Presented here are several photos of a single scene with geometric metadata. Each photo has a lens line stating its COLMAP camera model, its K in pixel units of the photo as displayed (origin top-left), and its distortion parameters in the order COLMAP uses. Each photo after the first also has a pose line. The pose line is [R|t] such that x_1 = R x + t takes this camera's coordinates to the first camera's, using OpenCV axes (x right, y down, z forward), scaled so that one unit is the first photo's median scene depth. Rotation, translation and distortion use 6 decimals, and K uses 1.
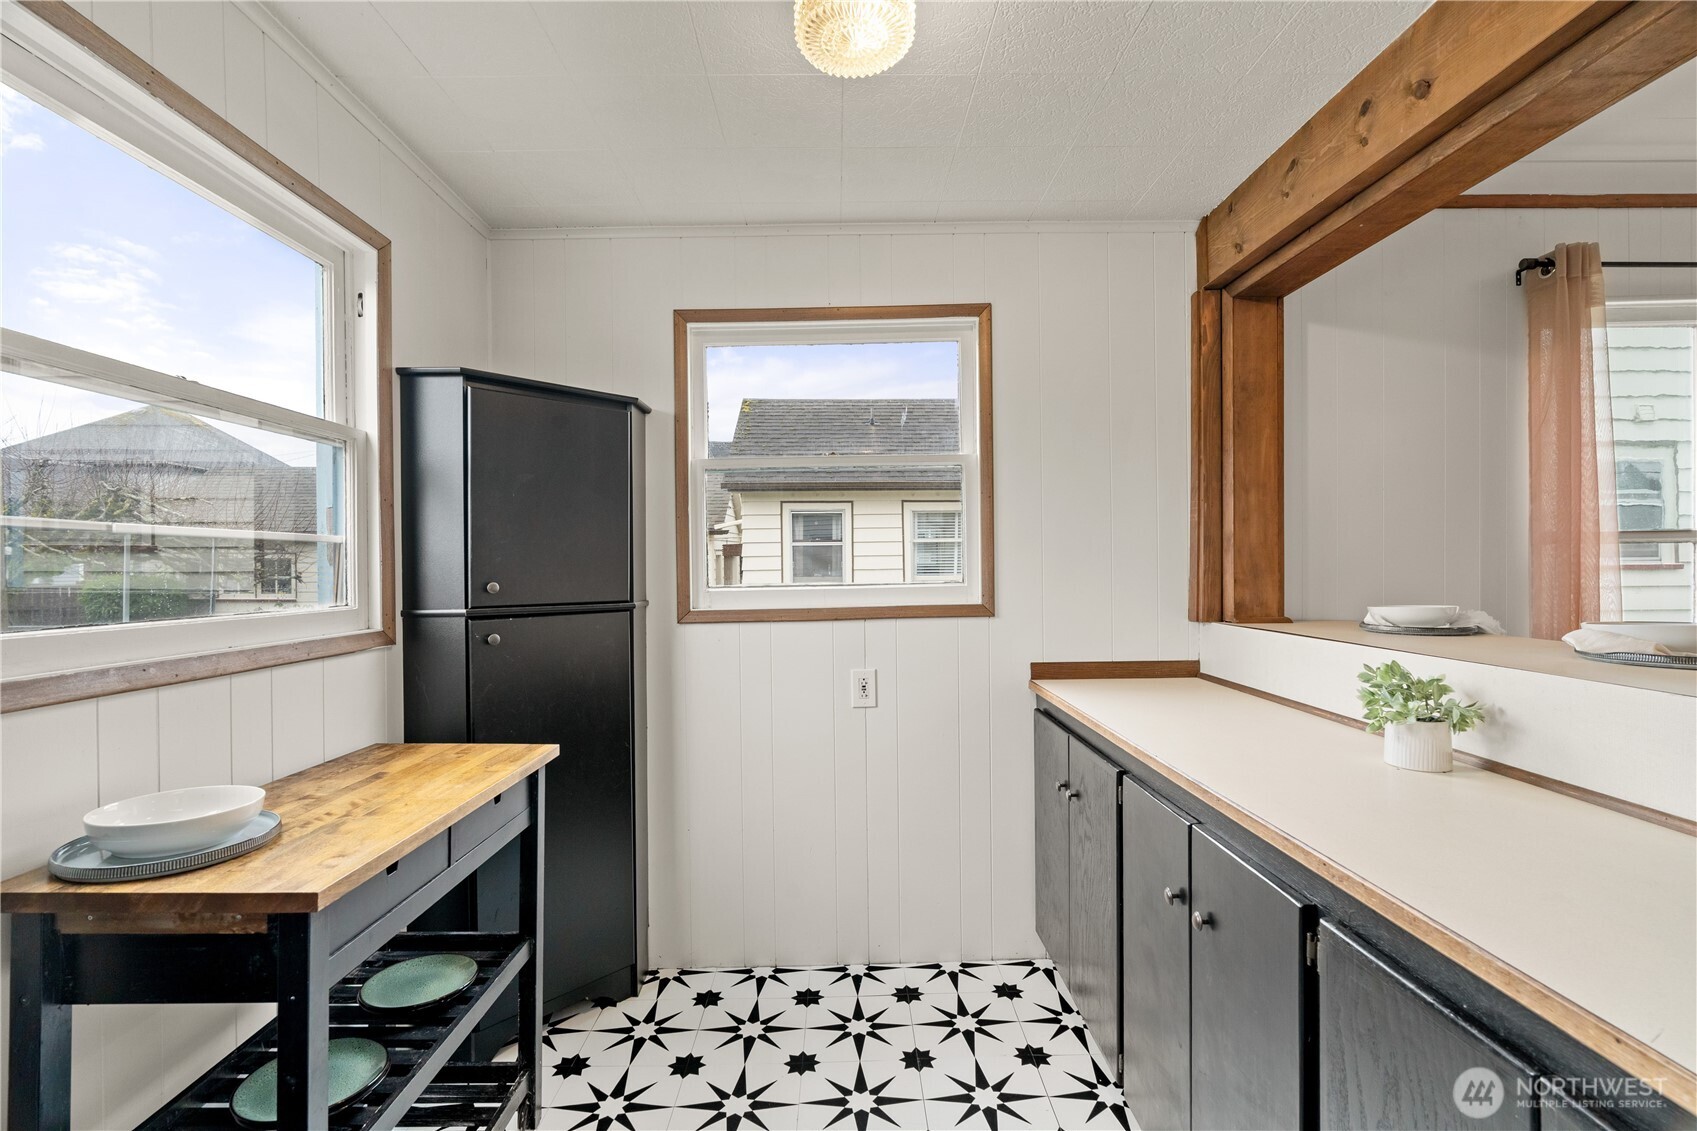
lens RADIAL K [[762.4, 0, 848.5], [0, 762.4, 565.5], [0, 0, 1]] dist [-0.009229, 0.003971]
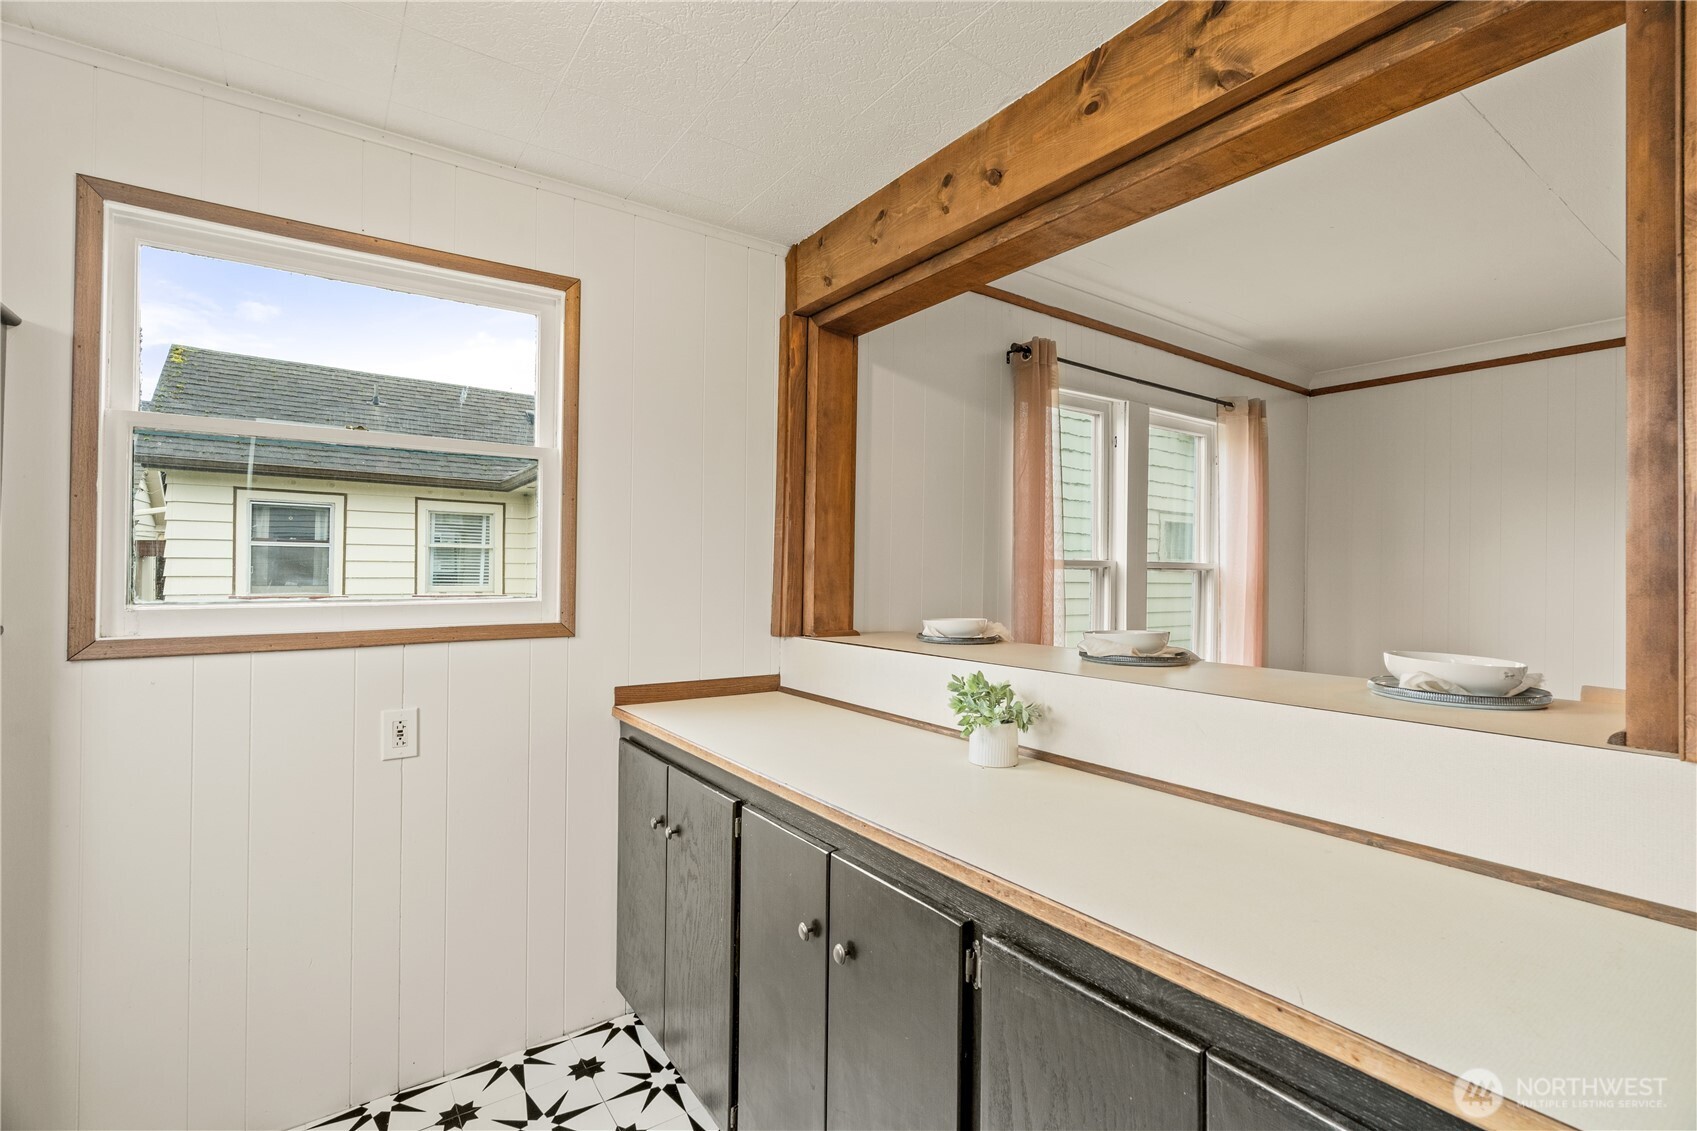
lens RADIAL K [[762.4, 0, 848.5], [0, 762.4, 565.5], [0, 0, 1]] dist [-0.009229, 0.003971]
pose [[0.823766, 0.024927, 0.566382, -0.049936], [-0.016865, 0.999668, -0.019467, -0.003060], [-0.566679, 0.006484, 0.823913, 0.110619]]
